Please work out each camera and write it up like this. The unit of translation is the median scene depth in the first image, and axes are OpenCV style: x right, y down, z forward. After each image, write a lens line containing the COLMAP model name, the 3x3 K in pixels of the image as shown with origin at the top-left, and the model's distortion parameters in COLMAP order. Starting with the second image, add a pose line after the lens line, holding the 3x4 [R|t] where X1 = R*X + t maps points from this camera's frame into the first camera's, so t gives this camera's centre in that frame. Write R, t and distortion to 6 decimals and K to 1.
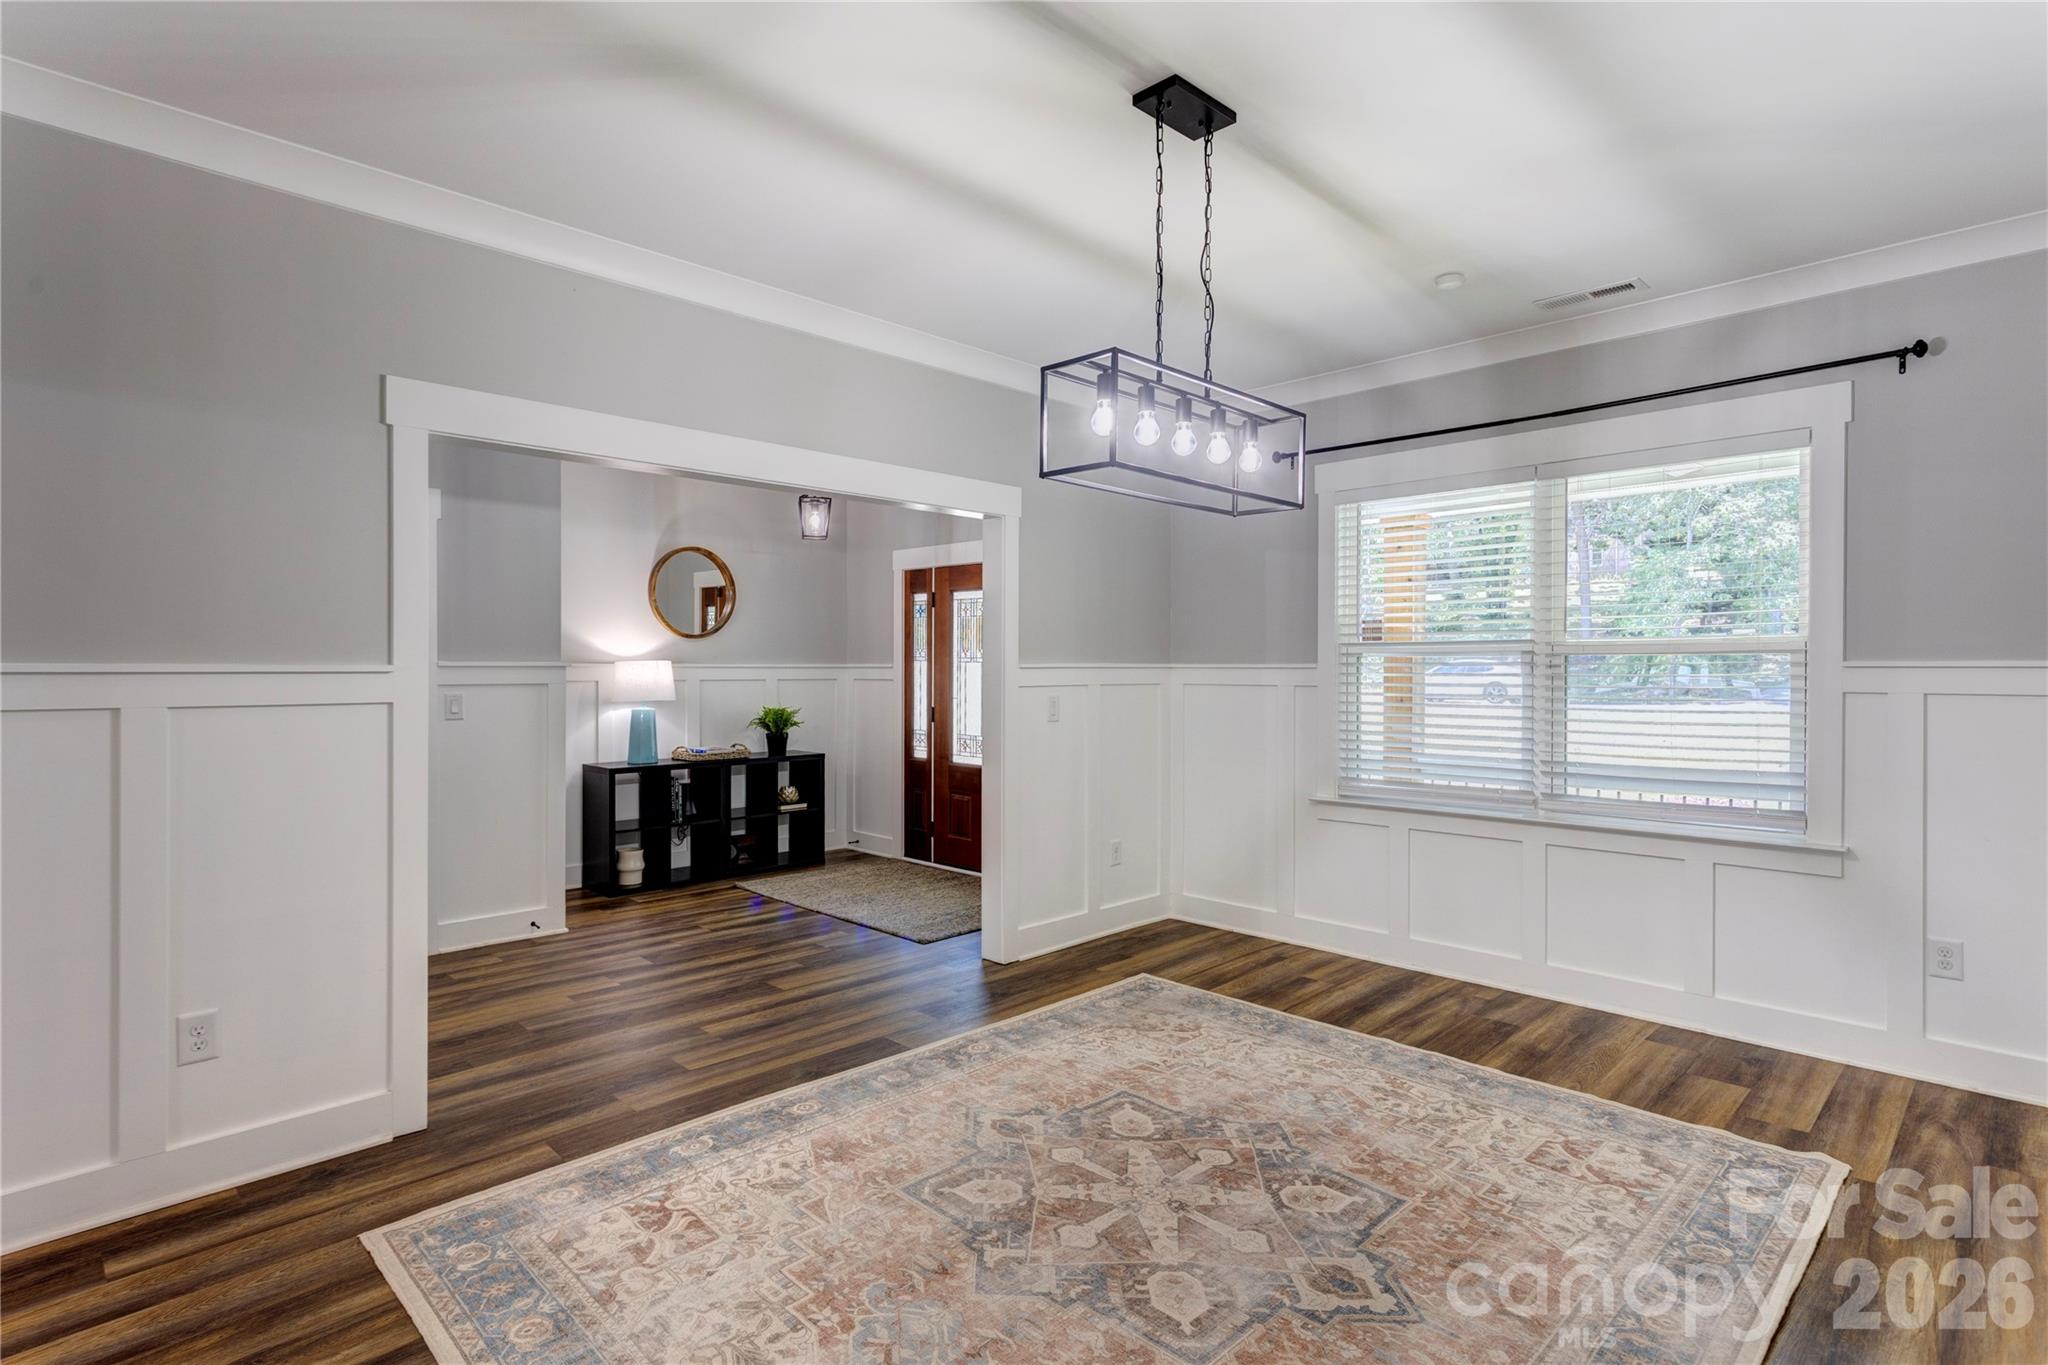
lens RADIAL K [[1039.3, 0, 1024.0], [0, 1039.3, 682.5], [0, 0, 1]] dist [-0.015126, -0.000027]
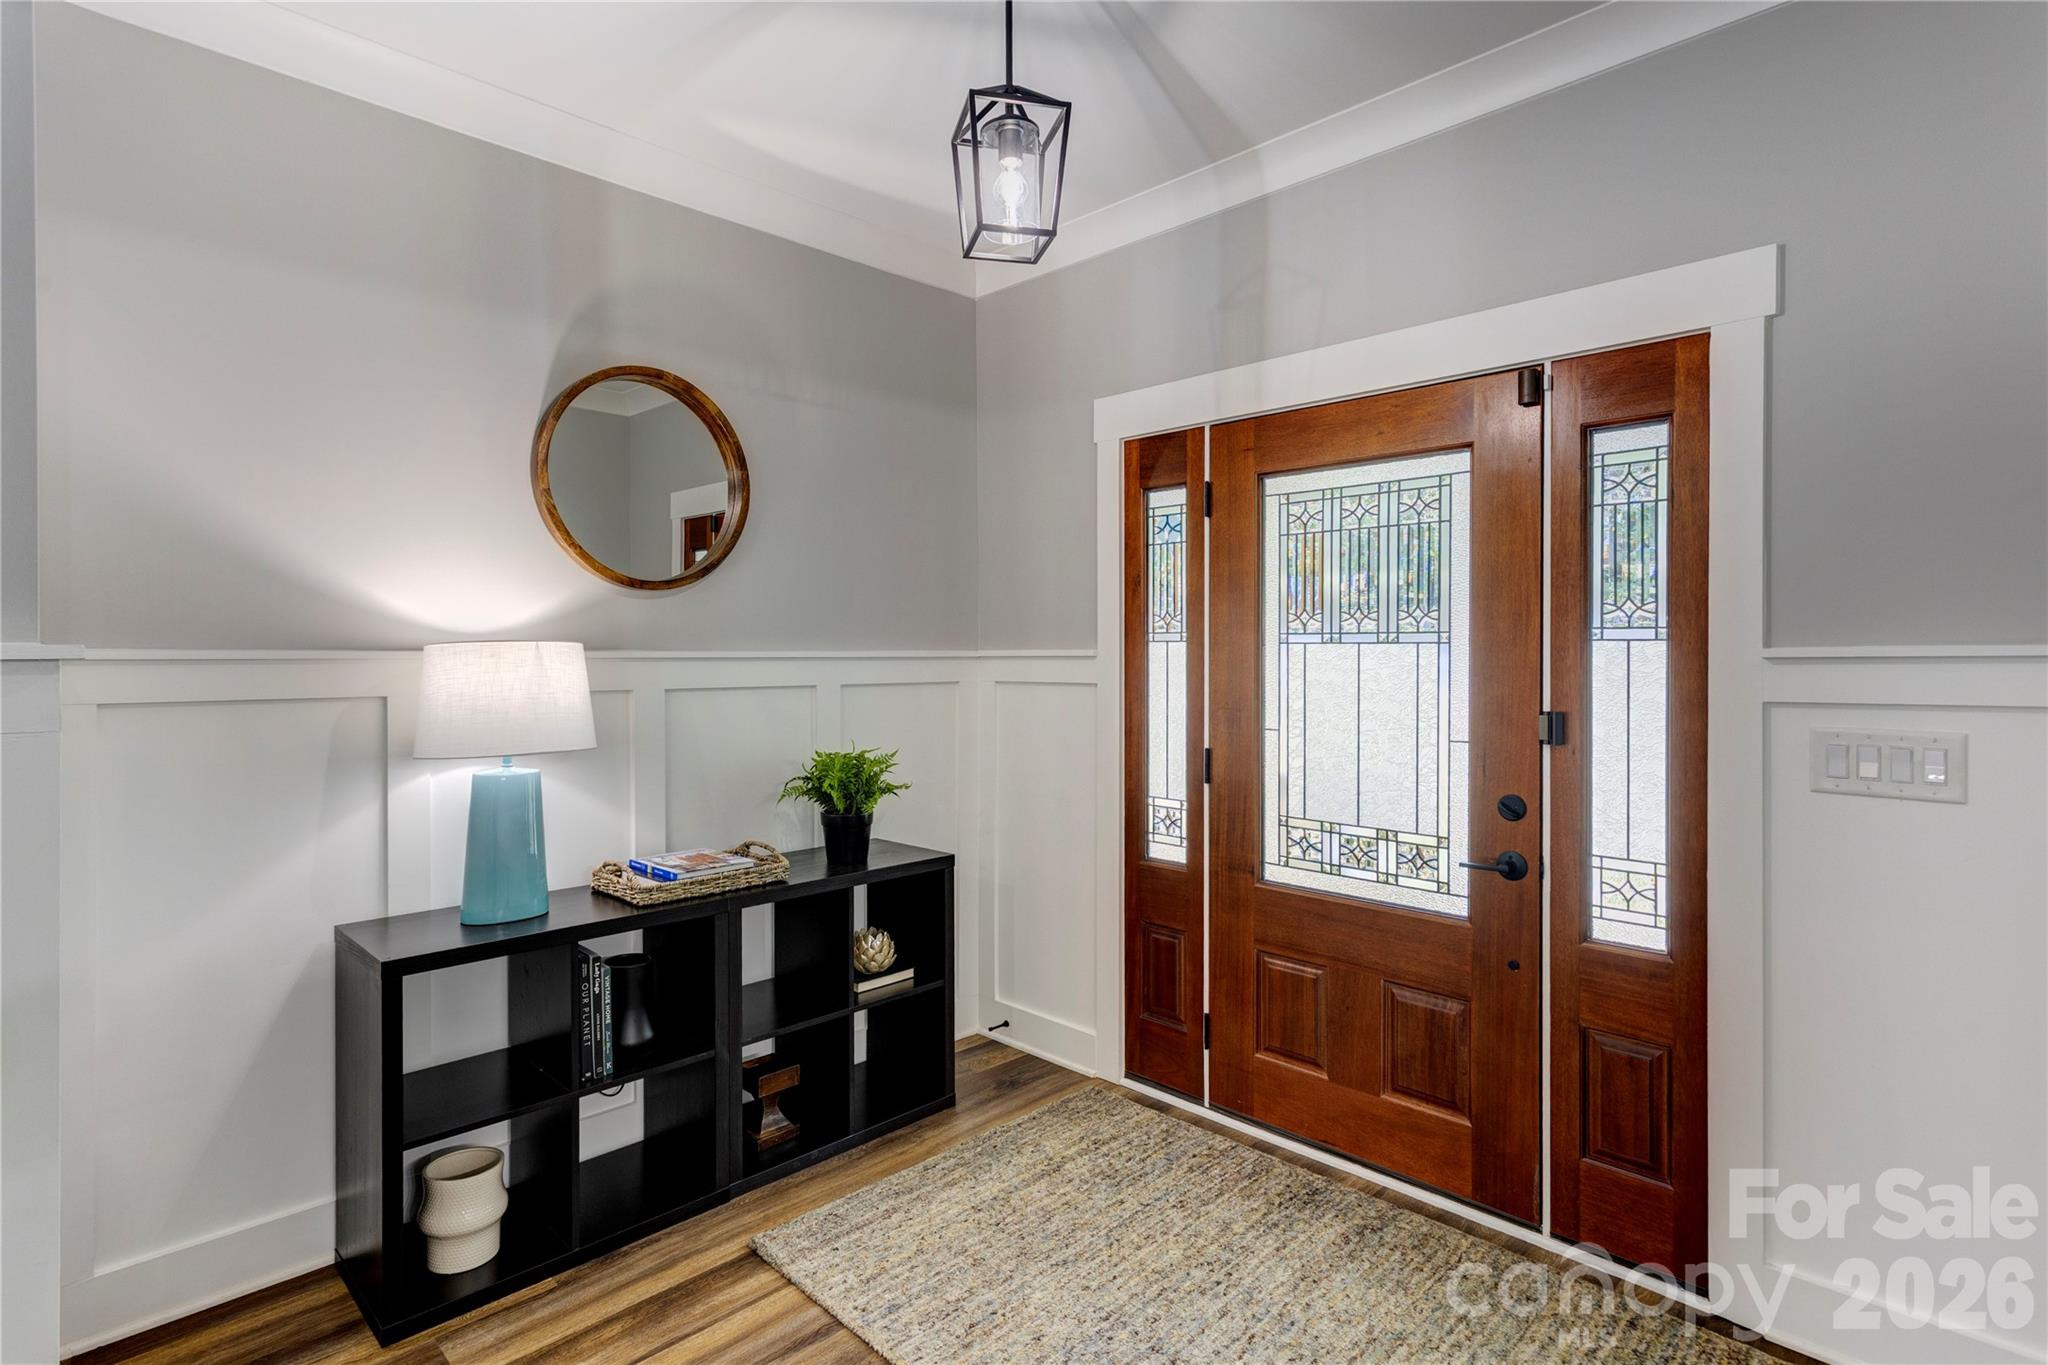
lens RADIAL K [[1006.4, 0, 1009.1], [0, 1006.4, 656.7], [0, 0, 1]] dist [0.000568, -0.000197]
pose [[0.999953, -0.006553, -0.007106, -0.167808], [0.006449, 0.999873, -0.014555, -0.008921], [0.007200, 0.014508, 0.999869, 0.584940]]
